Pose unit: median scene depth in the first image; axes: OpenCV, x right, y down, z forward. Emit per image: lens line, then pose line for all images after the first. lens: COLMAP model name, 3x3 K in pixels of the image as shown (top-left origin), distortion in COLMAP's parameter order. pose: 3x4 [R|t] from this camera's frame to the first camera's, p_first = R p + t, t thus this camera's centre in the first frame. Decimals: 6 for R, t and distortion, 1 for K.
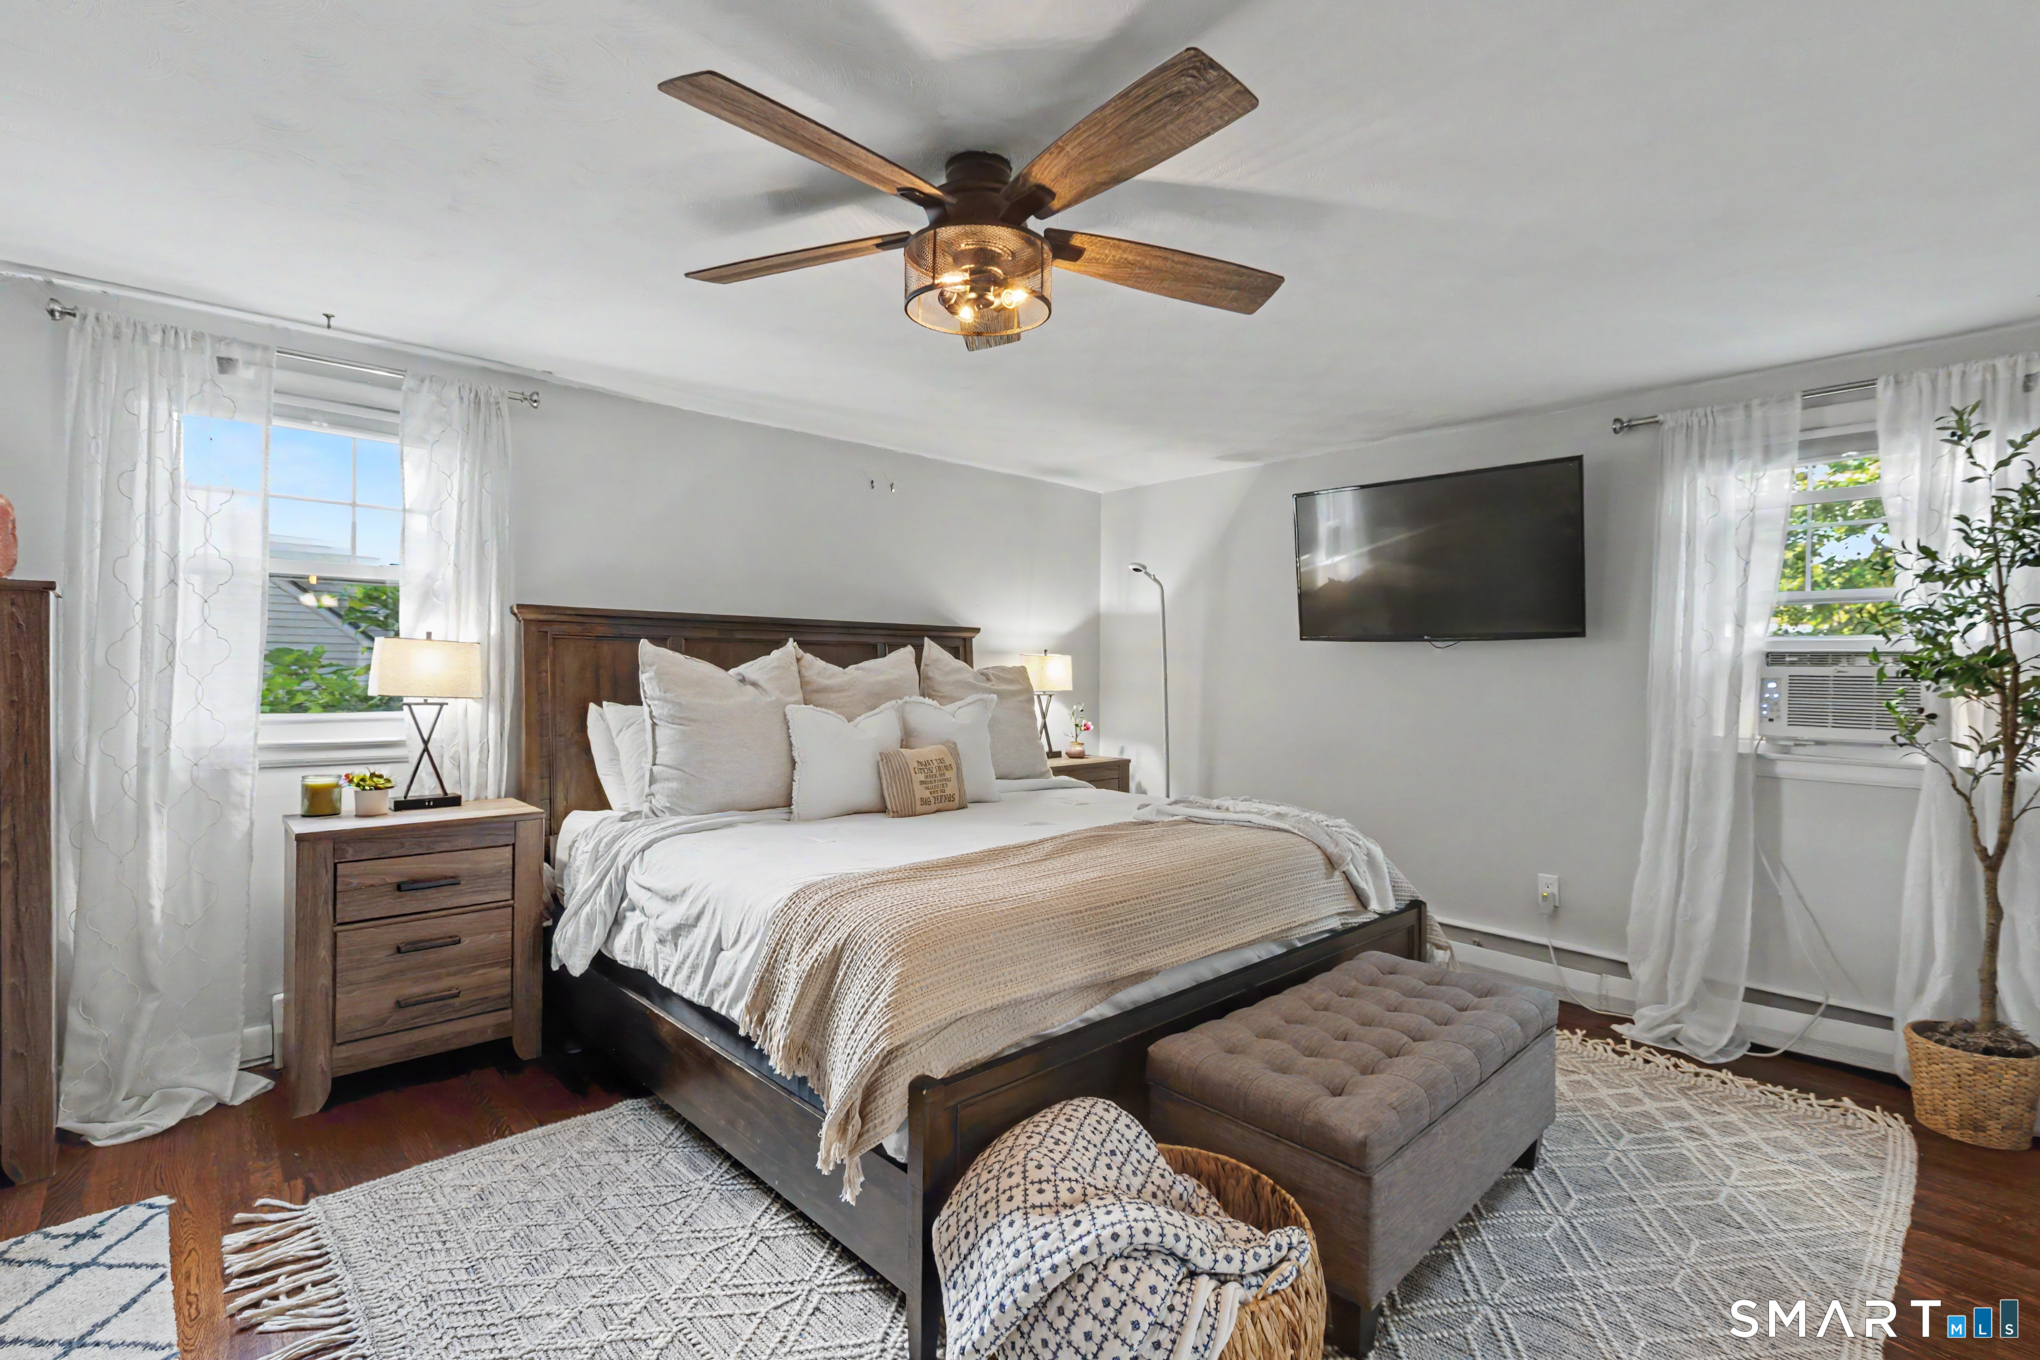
lens RADIAL K [[913.9, 0, 1008.3], [0, 913.9, 674.8], [0, 0, 1]] dist [-0.001465, -0.001513]
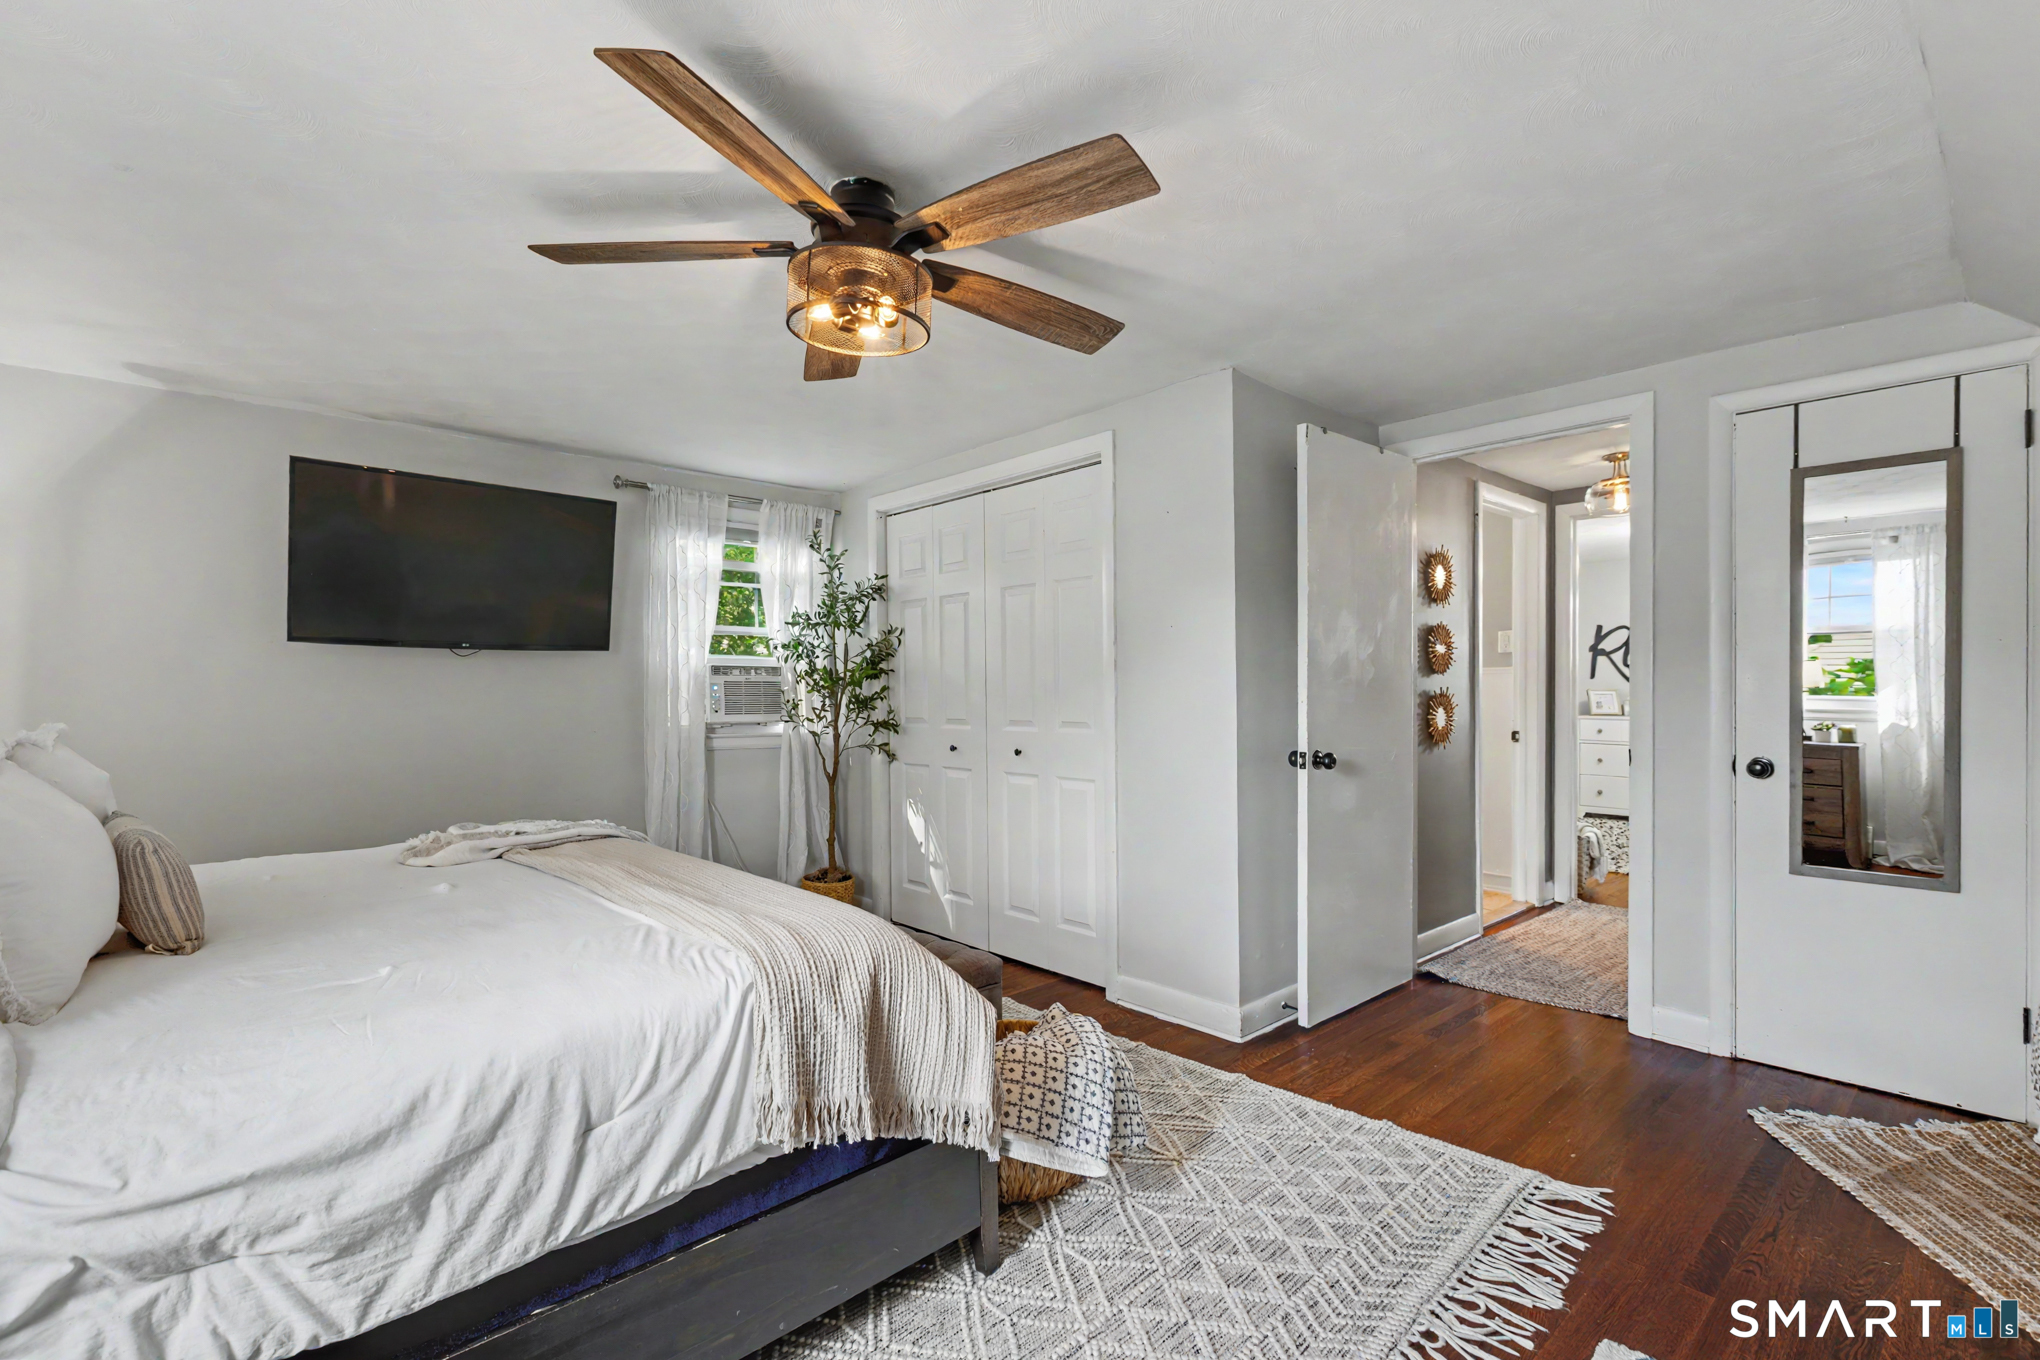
lens RADIAL K [[913.9, 0, 1016.4], [0, 913.9, 689.7], [0, 0, 1]] dist [-0.001465, -0.001513]
pose [[0.003353, -0.011583, 0.999927, -0.668012], [0.012761, 0.999852, 0.011540, 0.004244], [-0.999913, 0.012721, 0.003501, 0.519361]]
